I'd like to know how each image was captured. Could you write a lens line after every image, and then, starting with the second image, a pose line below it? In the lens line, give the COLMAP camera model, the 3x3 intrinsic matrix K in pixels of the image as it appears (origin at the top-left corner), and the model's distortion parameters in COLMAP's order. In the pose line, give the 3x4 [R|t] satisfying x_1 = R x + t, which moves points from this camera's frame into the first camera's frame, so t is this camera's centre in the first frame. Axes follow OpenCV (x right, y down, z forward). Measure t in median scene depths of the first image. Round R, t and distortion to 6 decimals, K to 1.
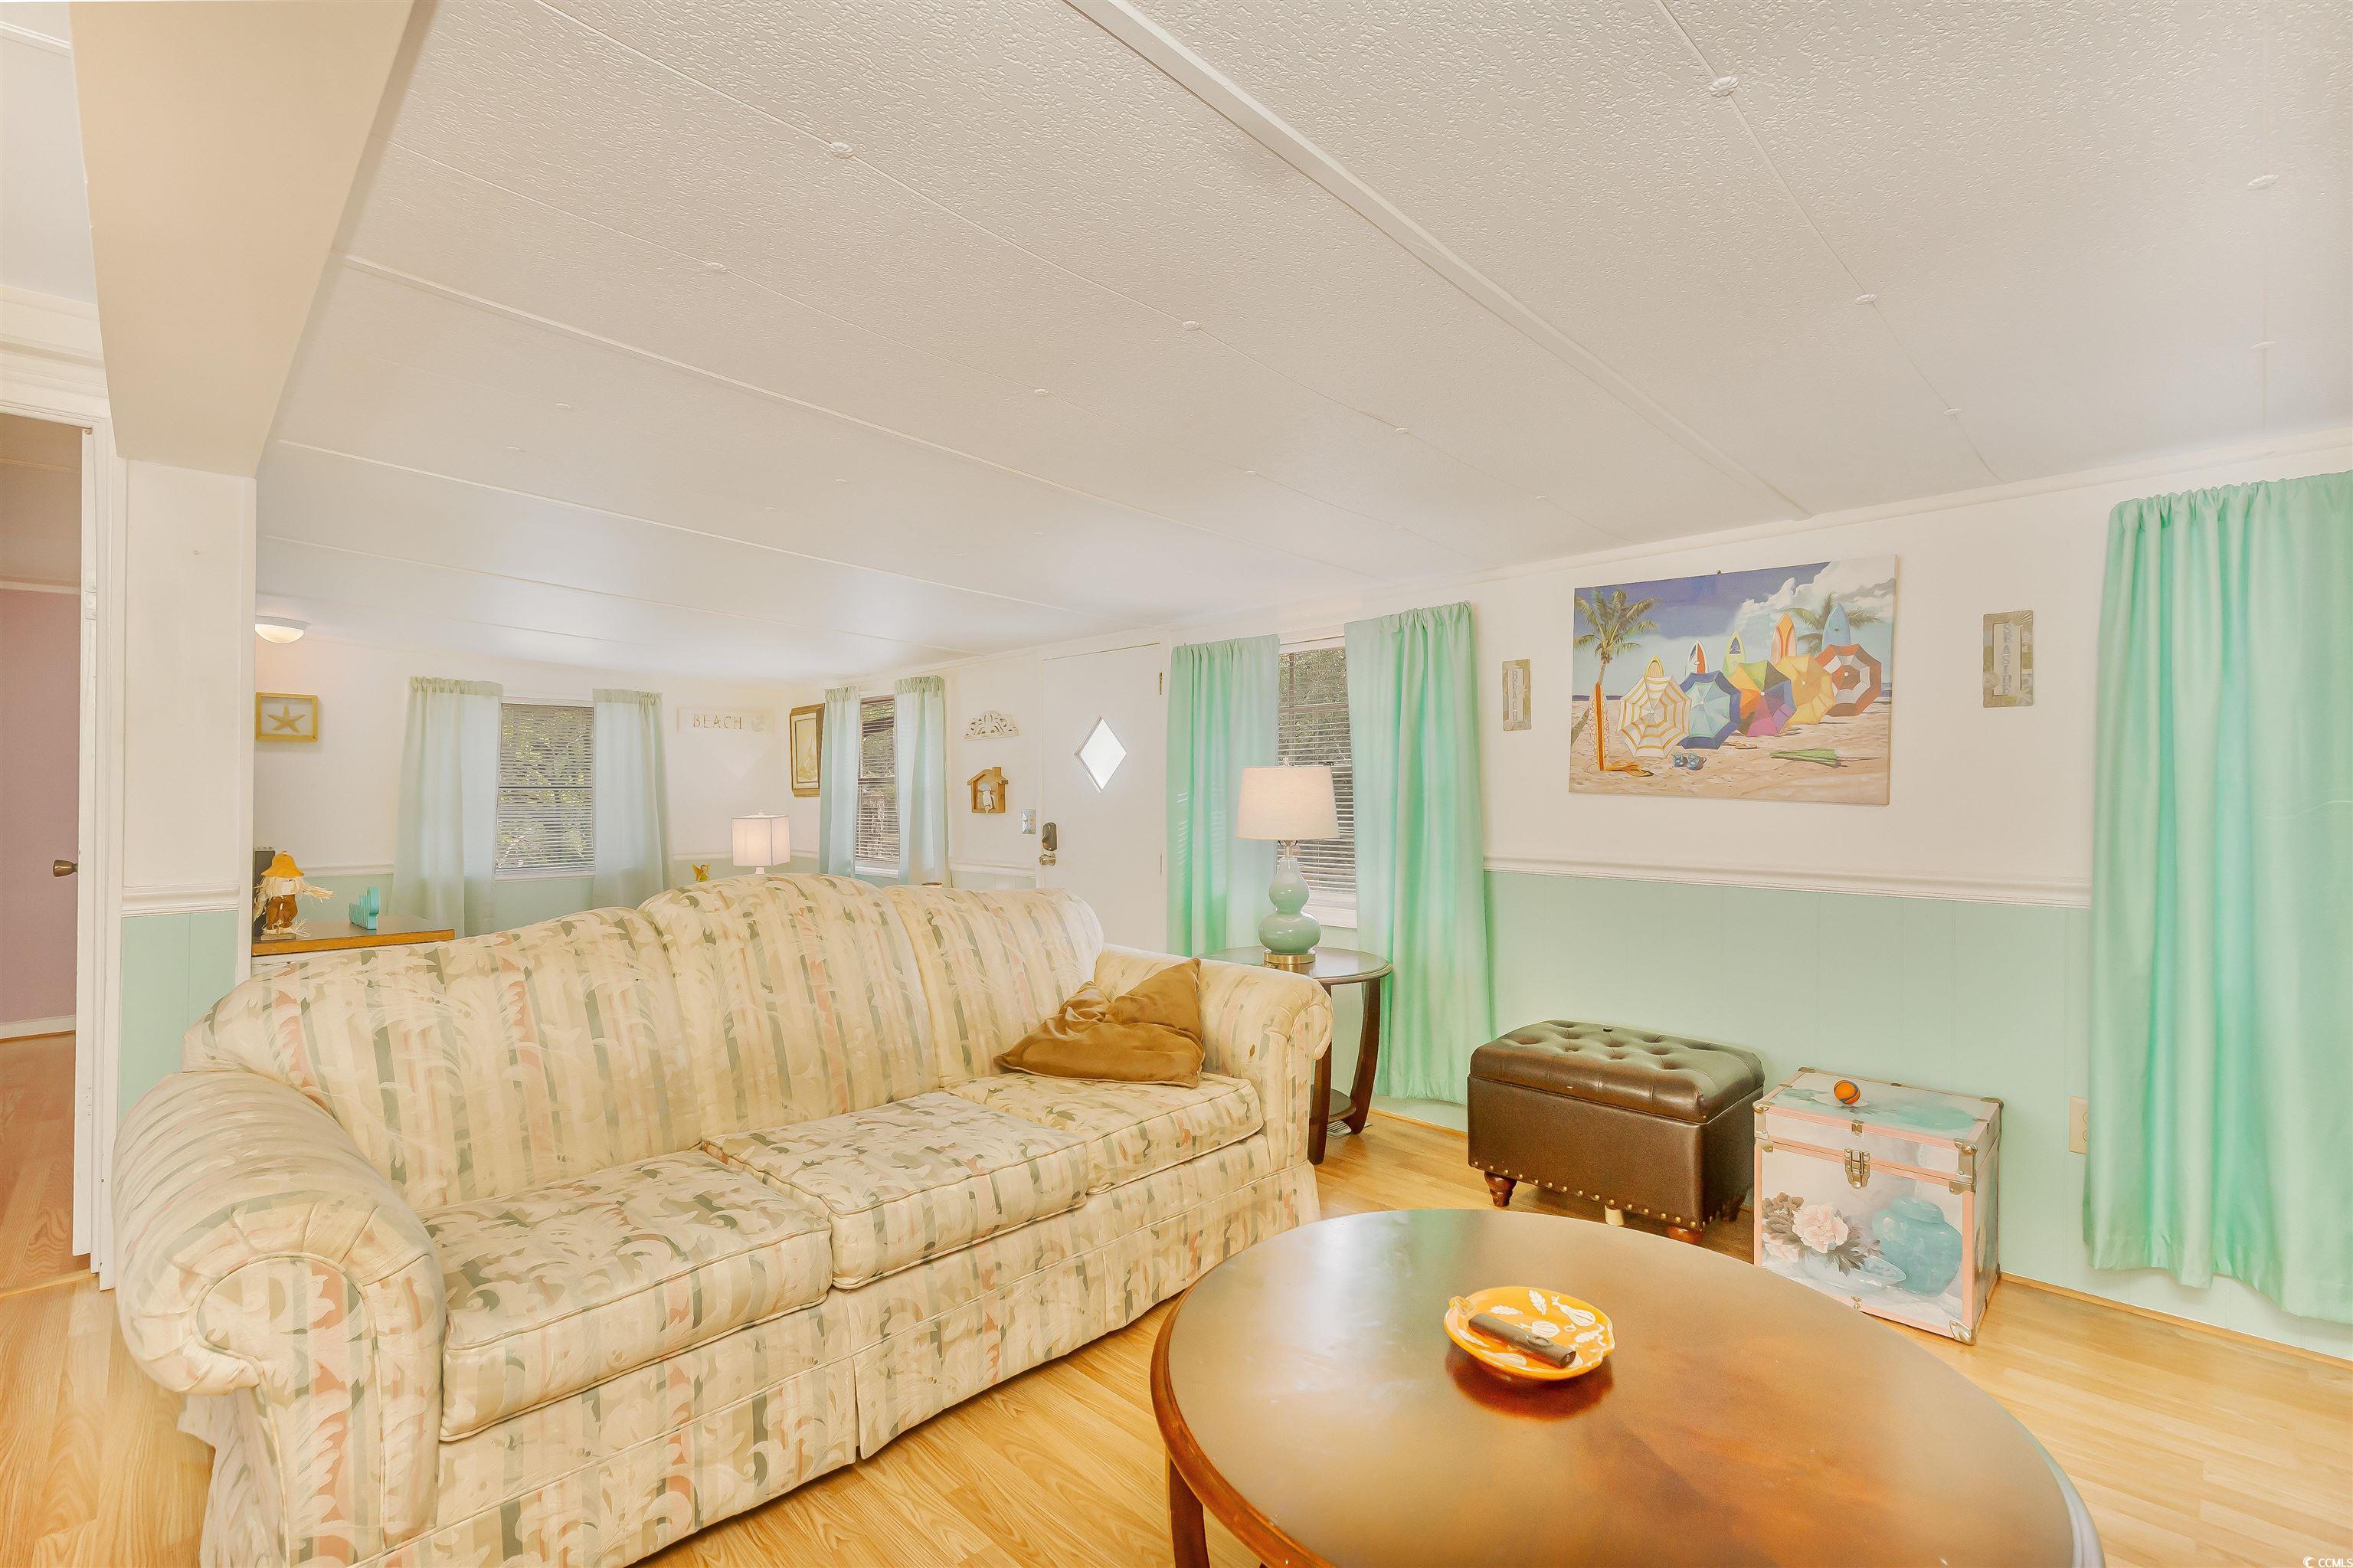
lens RADIAL K [[1069.0, 0, 1177.1], [0, 1069.0, 792.2], [0, 0, 1]] dist [0.017687, -0.000497]
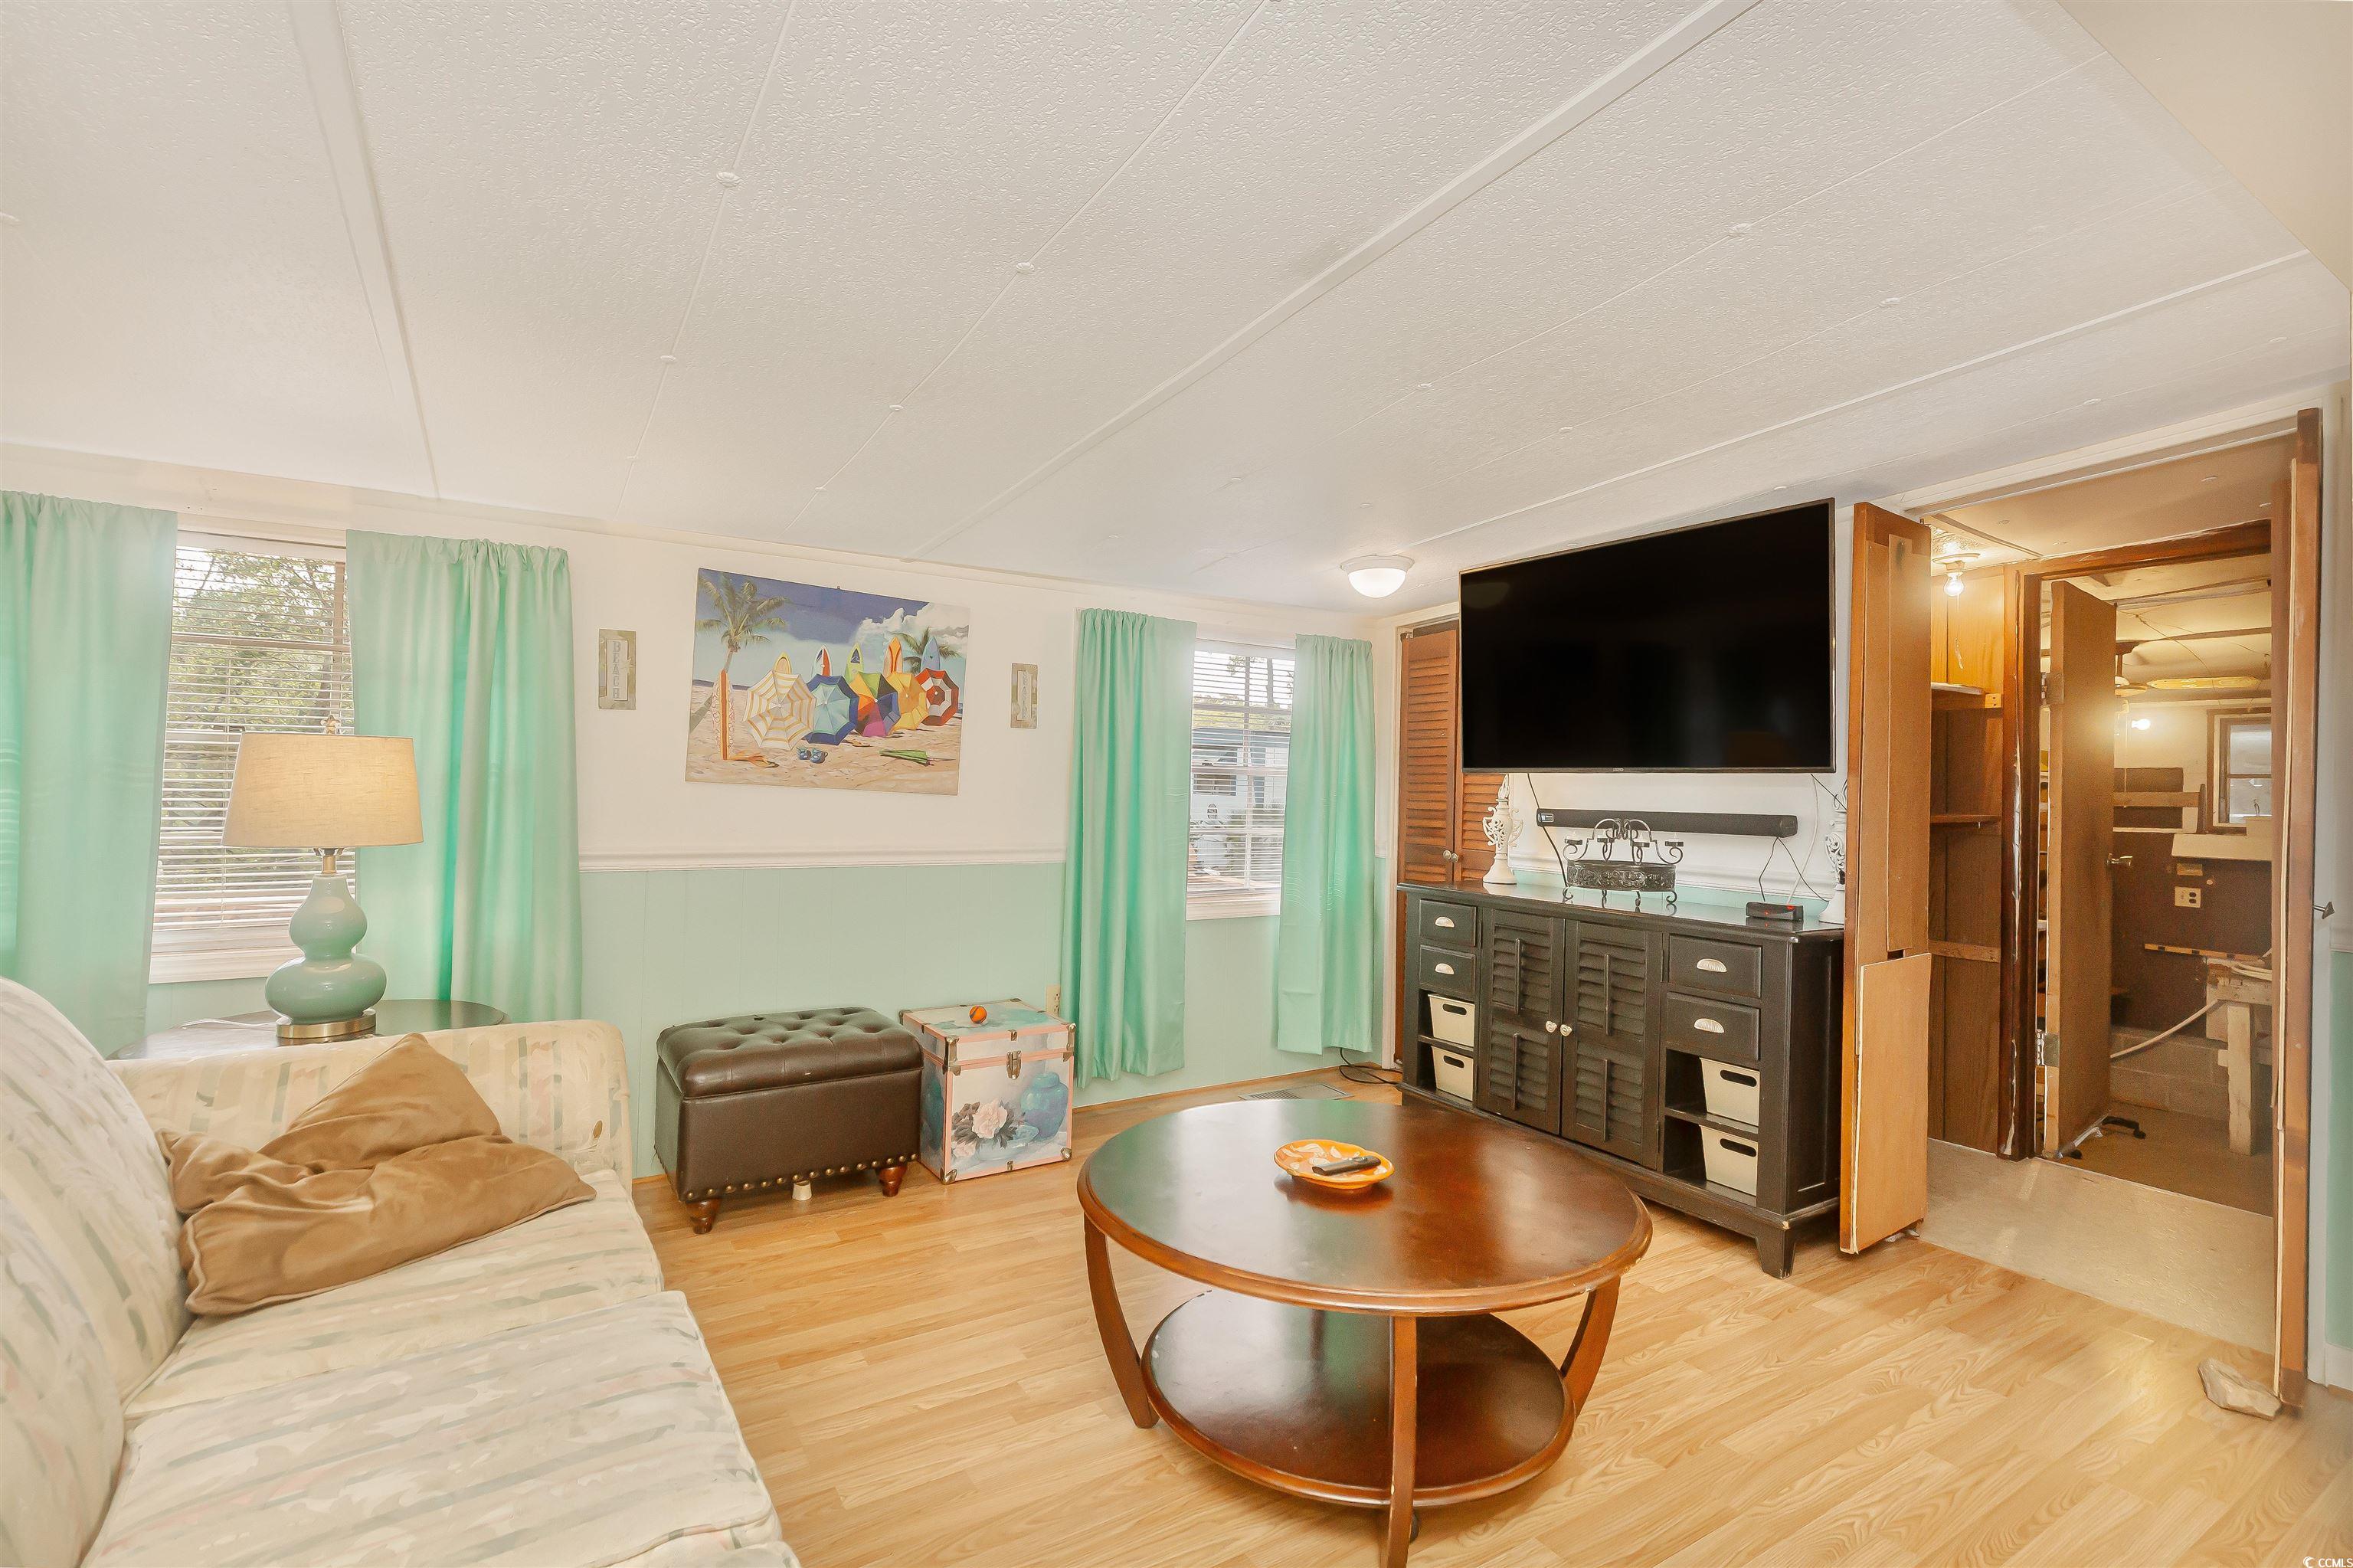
lens RADIAL K [[1069.0, 0, 1172.1], [0, 1069.0, 780.6], [0, 0, 1]] dist [0.017687, -0.000497]
pose [[0.225882, 0.014108, 0.974053, -0.526801], [-0.015896, 0.999815, -0.010795, 0.003423], [-0.974025, -0.013045, 0.226064, 0.421850]]
